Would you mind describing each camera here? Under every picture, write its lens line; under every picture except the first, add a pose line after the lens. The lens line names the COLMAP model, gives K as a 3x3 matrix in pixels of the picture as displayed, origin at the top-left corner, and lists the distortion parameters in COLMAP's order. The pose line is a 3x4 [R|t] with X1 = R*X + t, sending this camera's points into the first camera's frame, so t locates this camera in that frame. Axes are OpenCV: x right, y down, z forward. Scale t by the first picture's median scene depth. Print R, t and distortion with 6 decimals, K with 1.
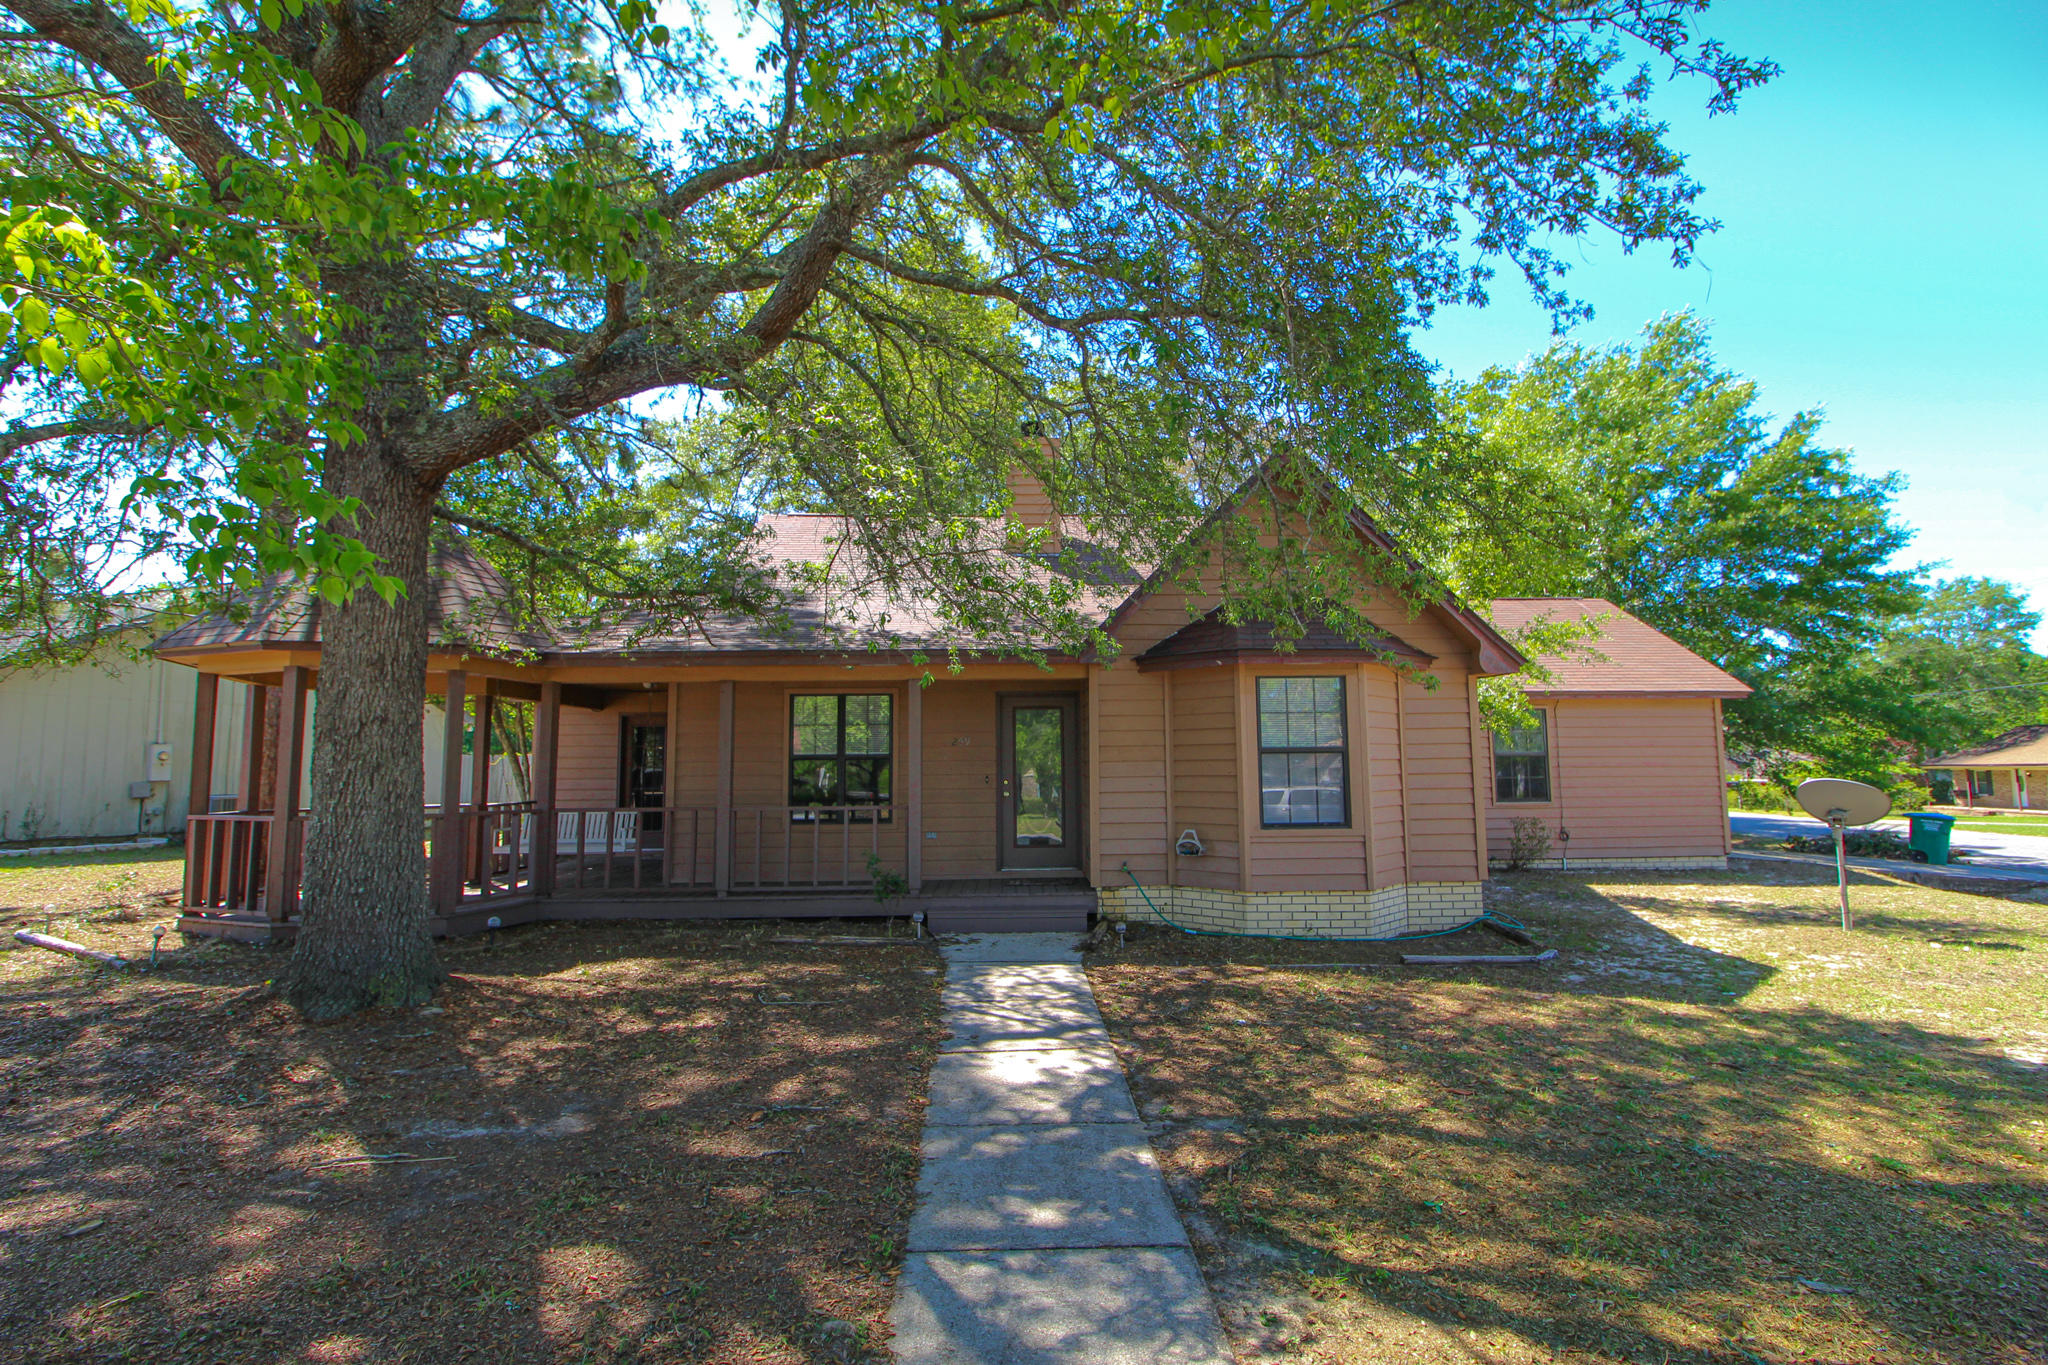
lens RADIAL K [[904.8, 0, 1024.0], [0, 904.8, 682.5], [0, 0, 1]] dist [-0.003190, -0.008947]
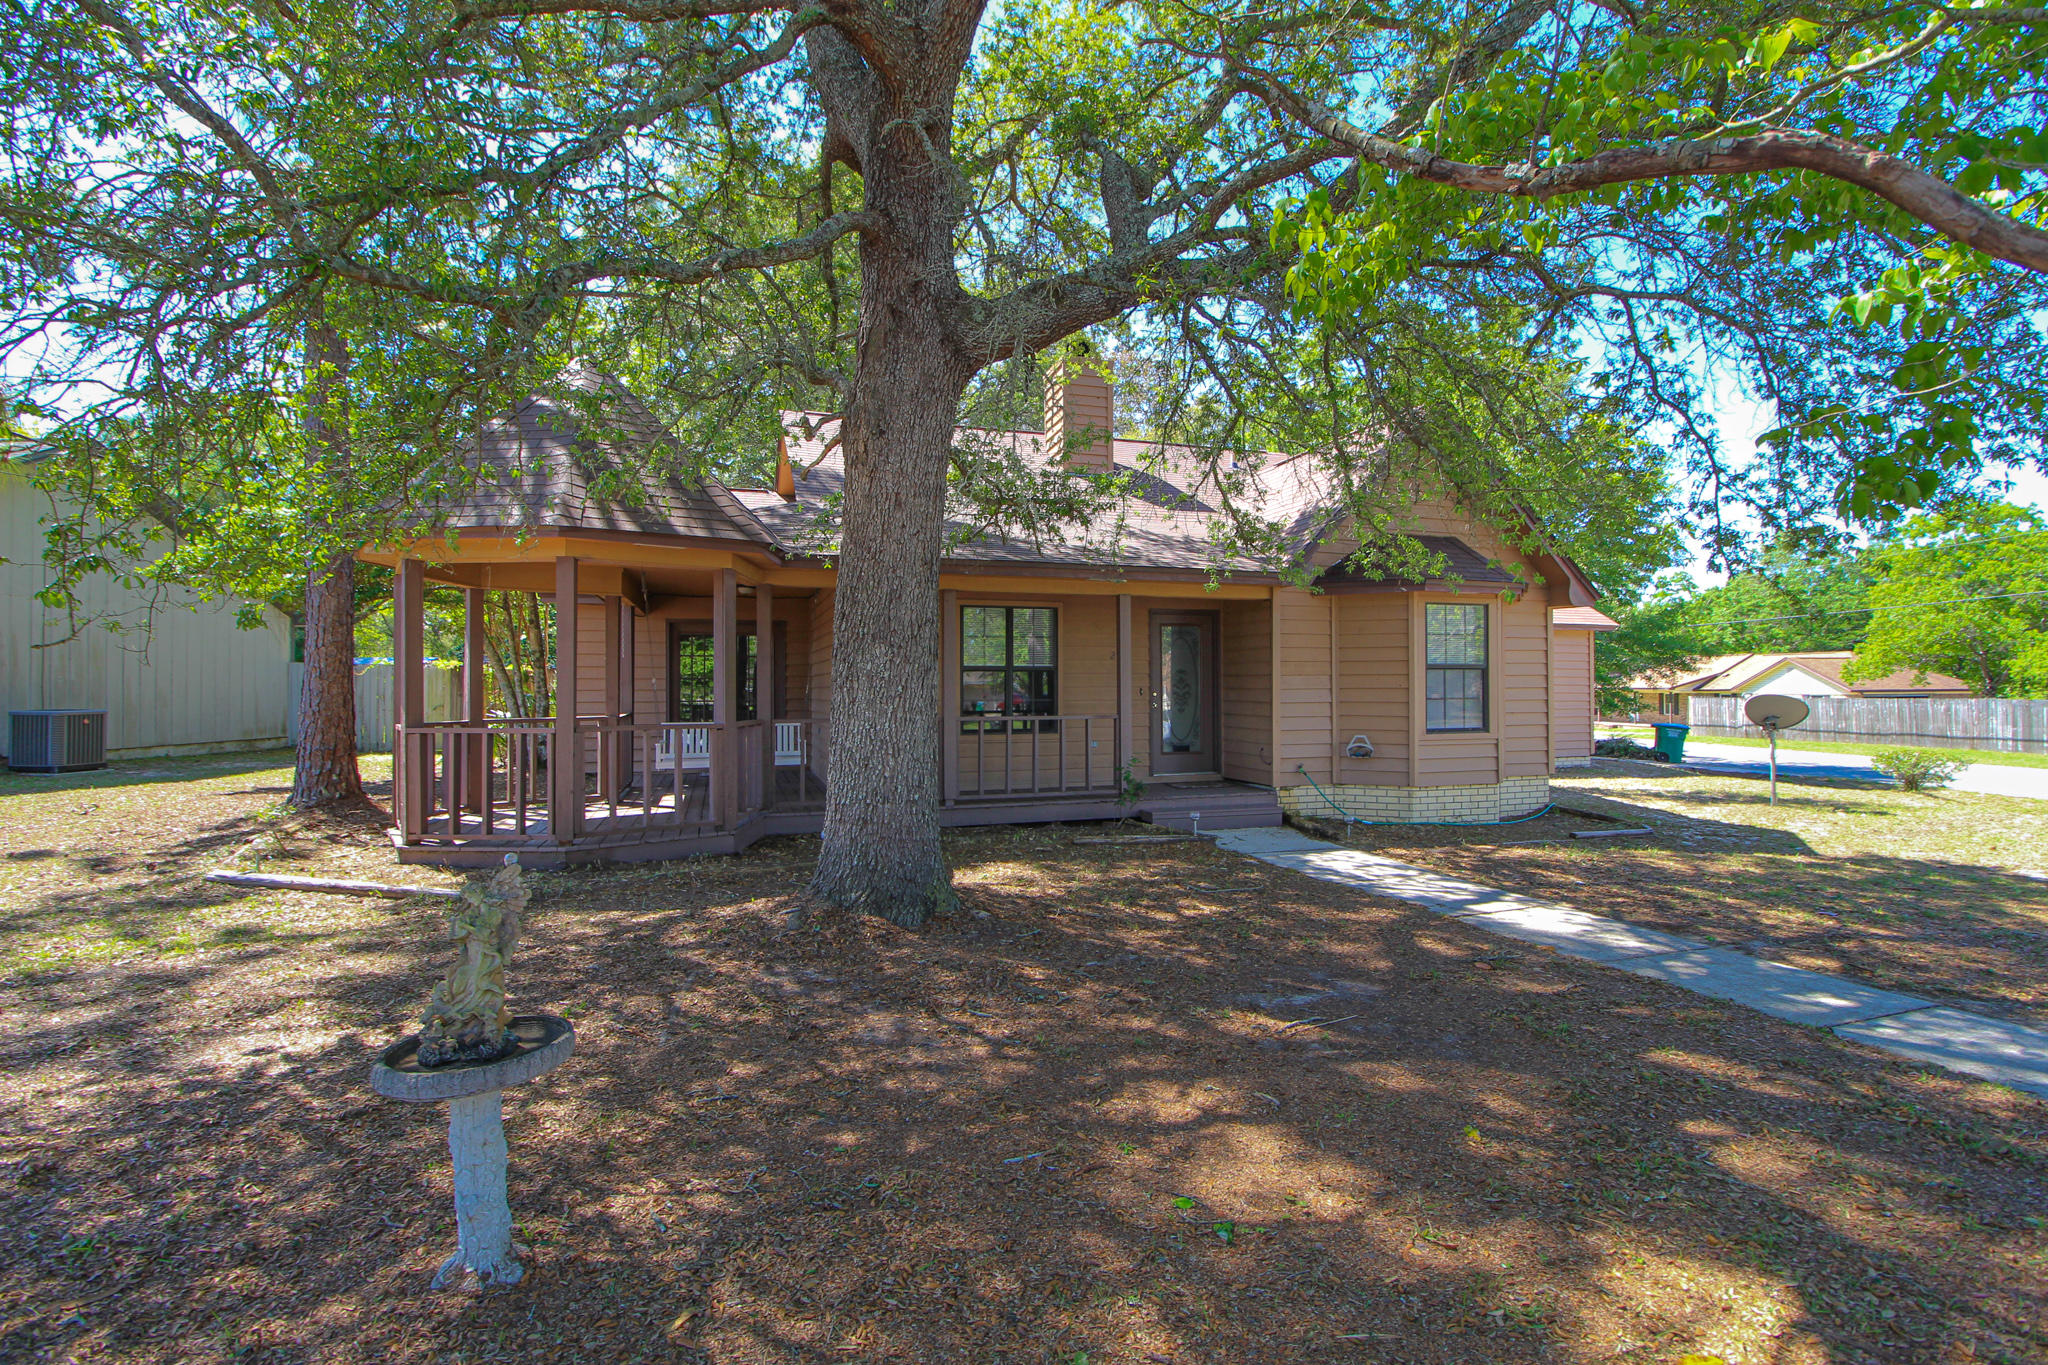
lens RADIAL K [[904.8, 0, 1024.0], [0, 904.8, 682.5], [0, 0, 1]] dist [-0.003190, -0.008947]
pose [[0.960575, 0.008327, 0.277895, -0.555106], [-0.033390, 0.995772, 0.085579, 0.013185], [-0.276007, -0.091485, 0.956792, 0.031469]]
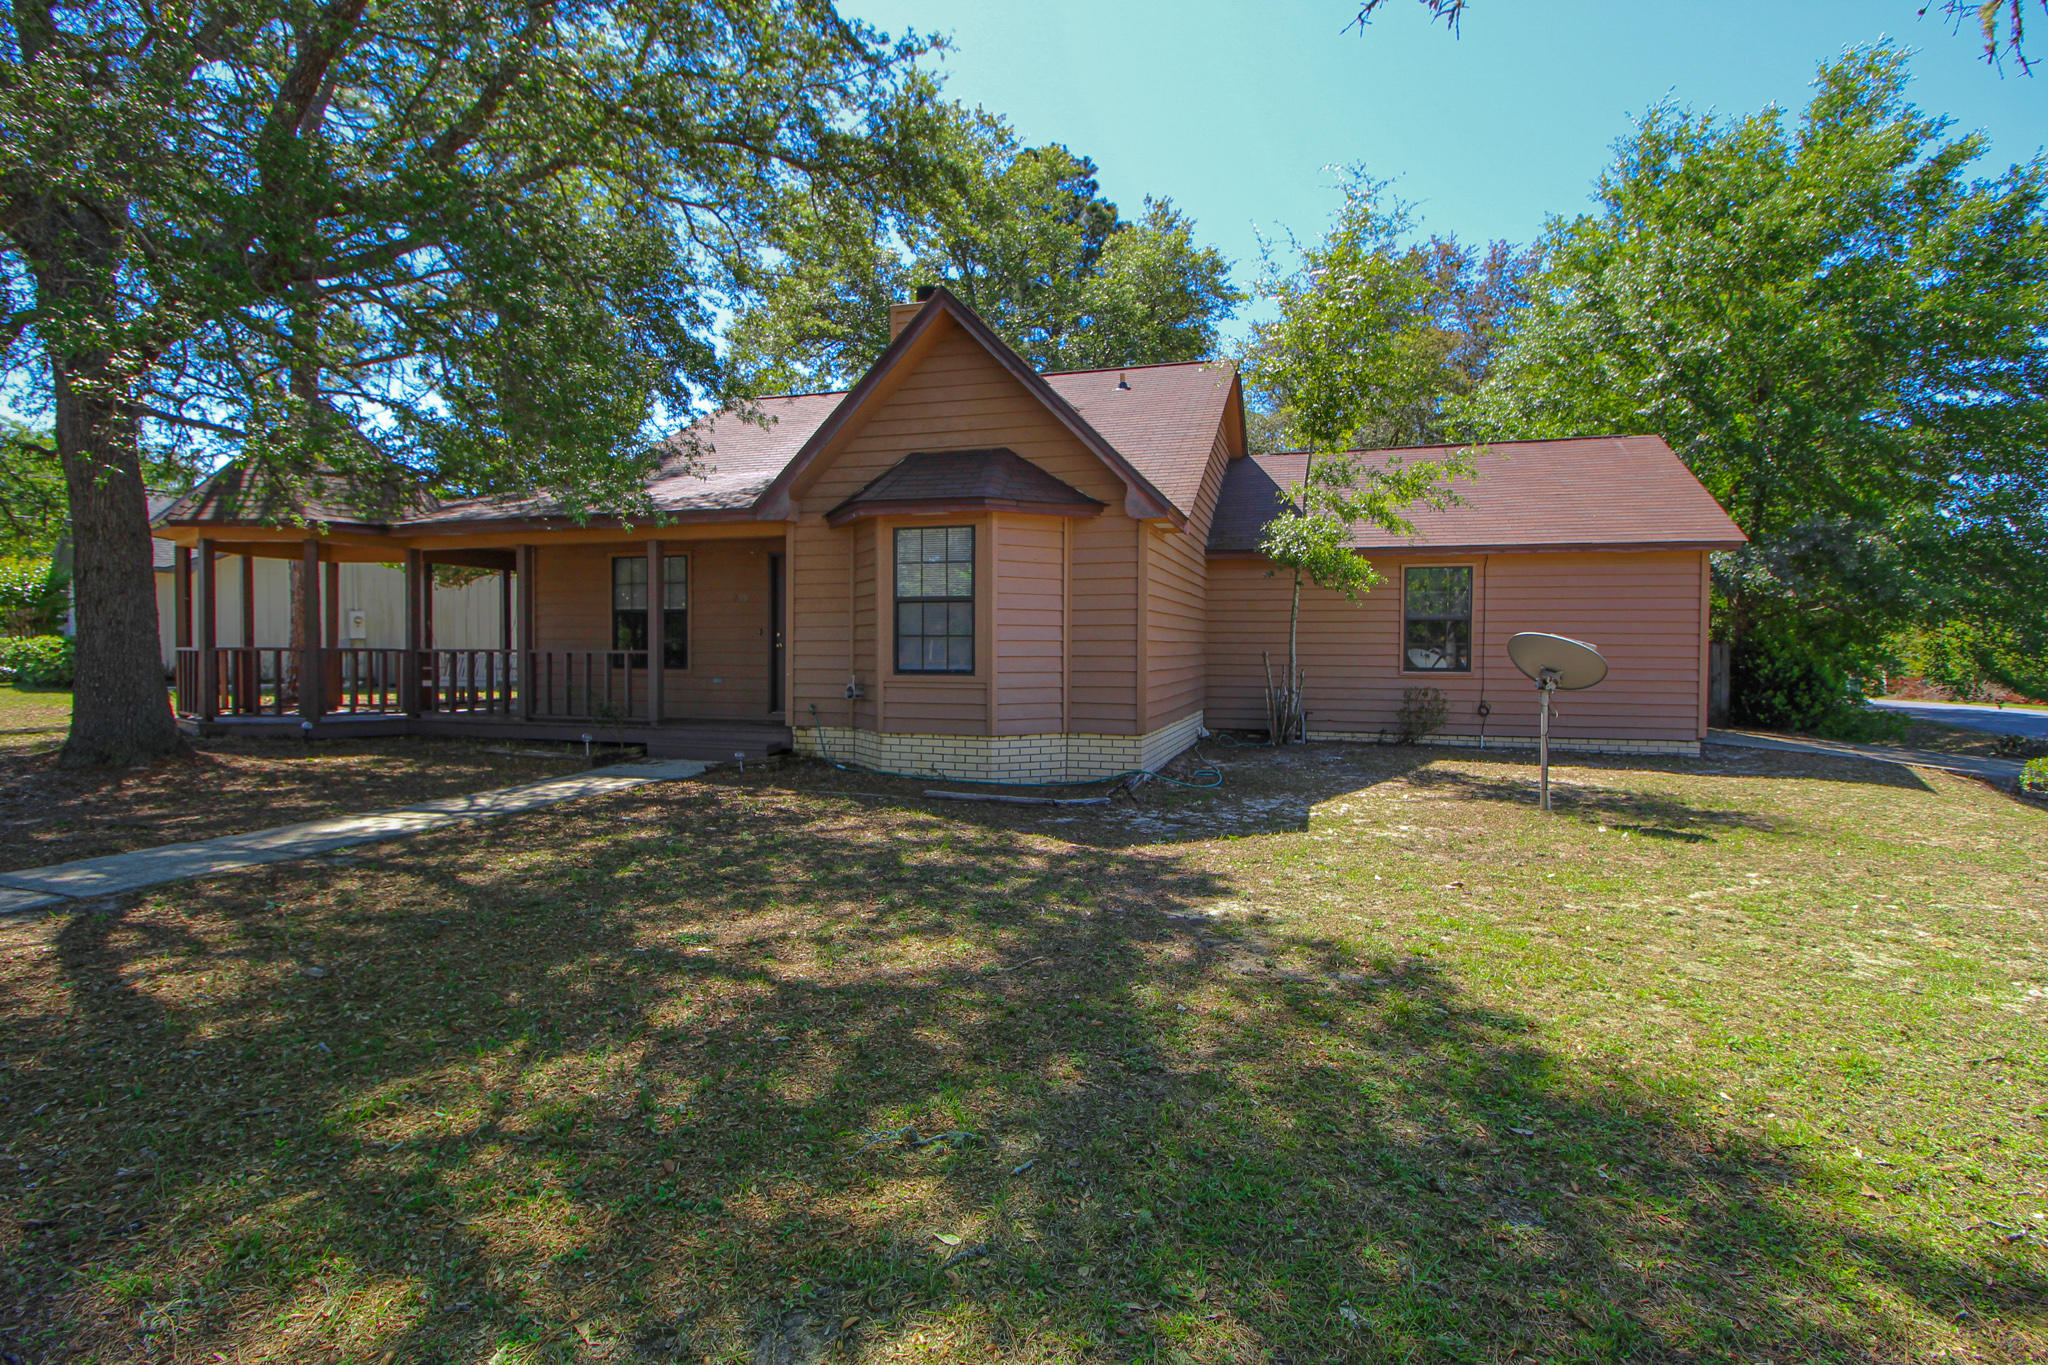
lens RADIAL K [[904.8, 0, 1024.0], [0, 904.8, 682.5], [0, 0, 1]] dist [-0.003190, -0.008947]
pose [[0.955198, 0.024257, -0.294971, 0.709139], [0.013935, 0.991845, 0.126689, 0.038605], [0.295639, -0.125123, 0.947070, 0.043309]]
